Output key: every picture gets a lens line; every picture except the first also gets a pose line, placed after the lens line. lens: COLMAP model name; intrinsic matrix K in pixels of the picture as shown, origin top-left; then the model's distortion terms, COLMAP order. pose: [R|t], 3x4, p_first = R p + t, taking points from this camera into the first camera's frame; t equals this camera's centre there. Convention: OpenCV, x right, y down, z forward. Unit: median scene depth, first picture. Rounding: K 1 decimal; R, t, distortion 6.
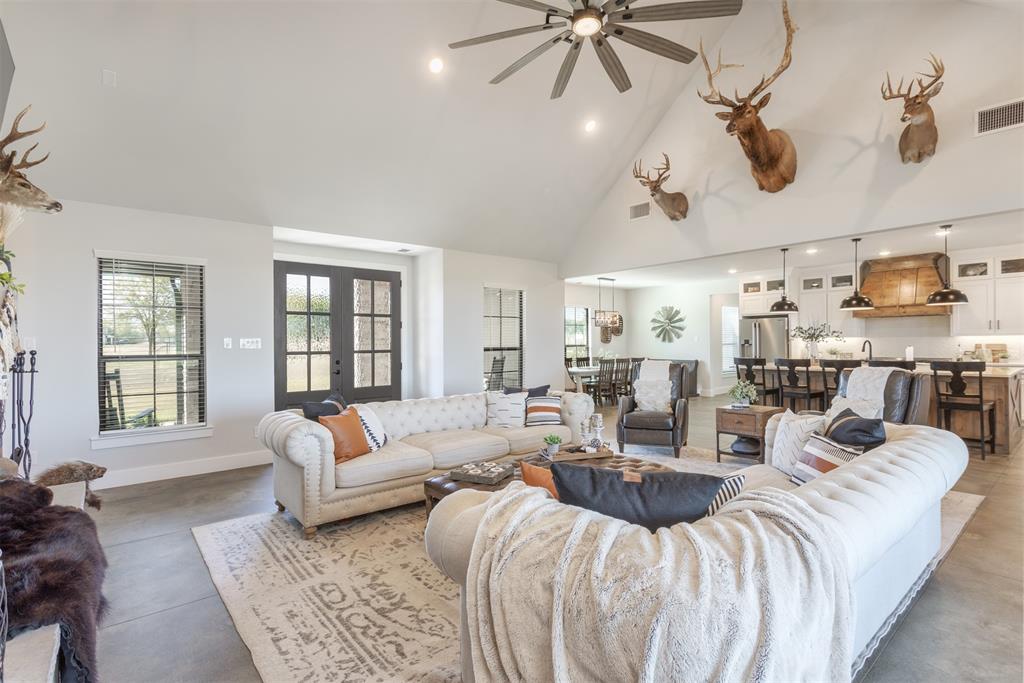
lens RADIAL K [[476.7, 0, 512.0], [0, 476.7, 341.5], [0, 0, 1]] dist [-0.000001, 0.000592]
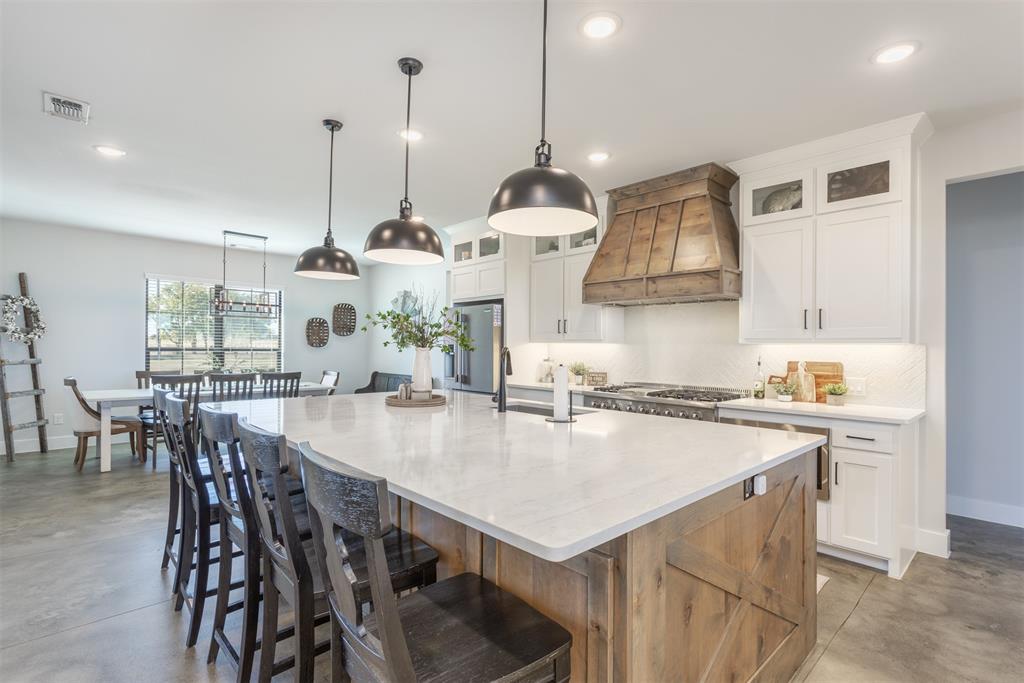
lens RADIAL K [[489.1, 0, 497.6], [0, 489.1, 342.3], [0, 0, 1]] dist [0.005215, 0.000466]
pose [[0.998373, 0.022385, 0.052443, 0.771836], [-0.021930, 0.999717, -0.009237, -0.003039], [-0.052635, 0.008072, 0.998581, 0.624411]]
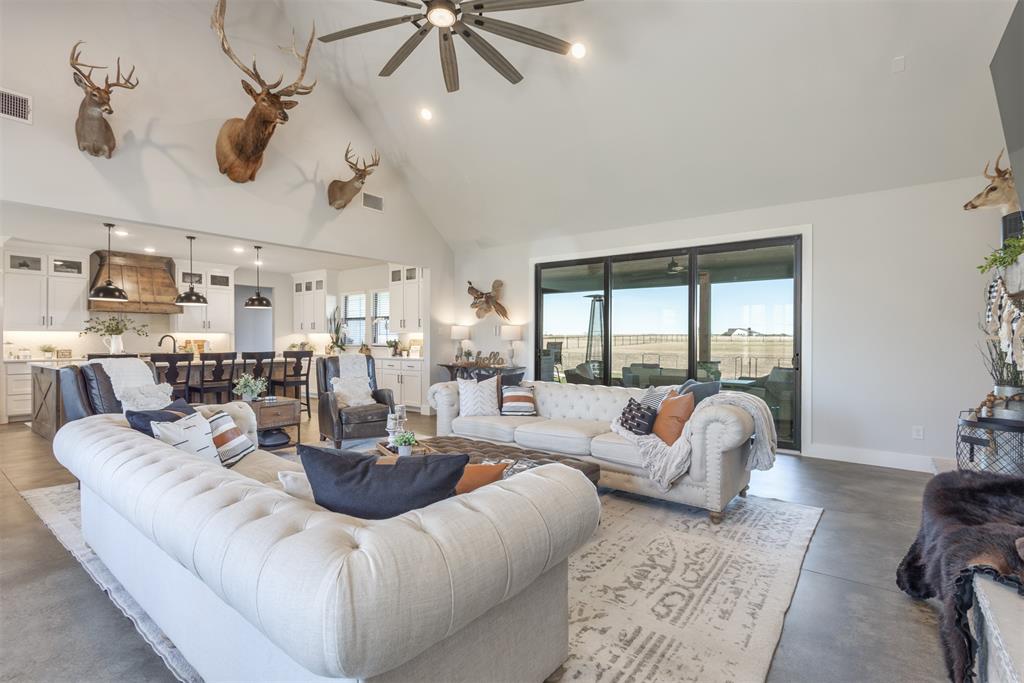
lens RADIAL K [[489.1, 0, 497.6], [0, 489.1, 342.3], [0, 0, 1]] dist [0.005215, 0.000466]
pose [[-0.197754, 0.002874, 0.980248, -0.451847], [-0.002415, 0.999991, -0.003419, 0.015769], [-0.980249, -0.003043, -0.197745, 0.557665]]
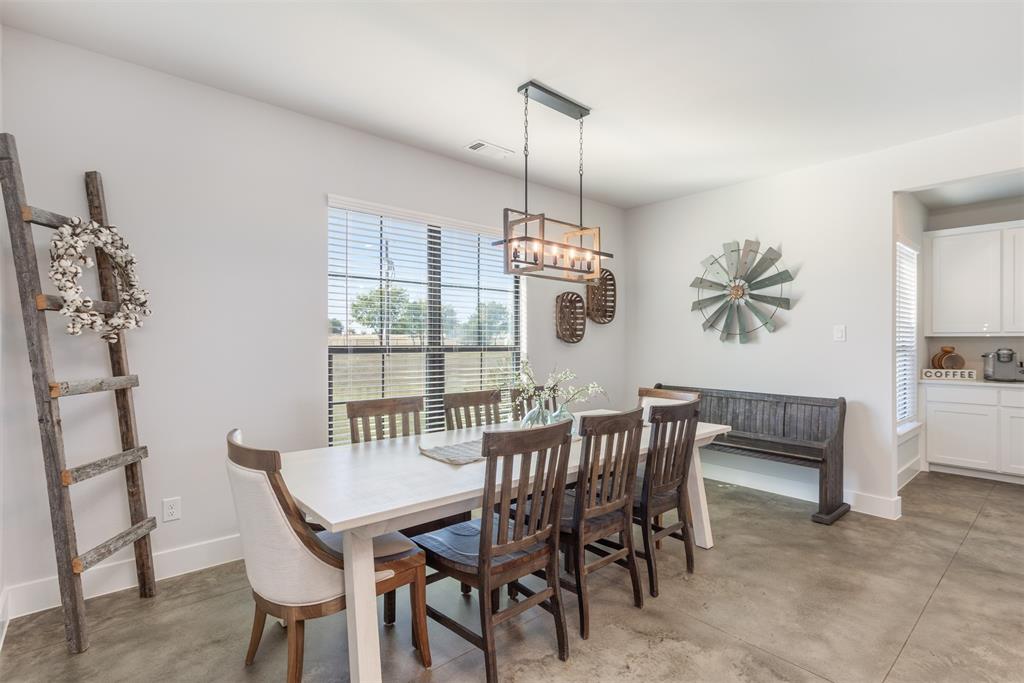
lens RADIAL K [[496.8, 0, 512.0], [0, 496.8, 341.5], [0, 0, 1]] dist [-0.000601, -0.000256]
pose [[0.999619, 0.013242, 0.024226, 0.272123], [-0.013247, 0.999912, 0.000023, 0.006343], [-0.024223, -0.000344, 0.999707, 1.168232]]
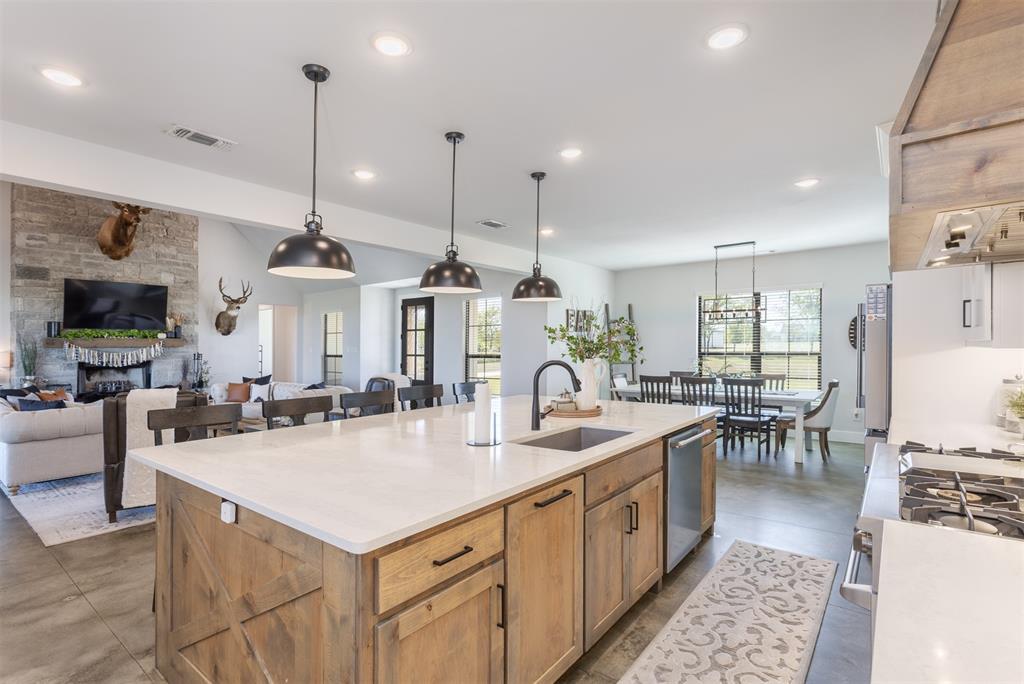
lens RADIAL K [[496.8, 0, 512.0], [0, 496.8, 342.0], [0, 0, 1]] dist [-0.000601, -0.000256]
pose [[0.207928, -0.005164, -0.978131, 1.219382], [0.006665, 0.999970, -0.003863, -0.011505], [0.978121, -0.005716, 0.207956, 0.956971]]
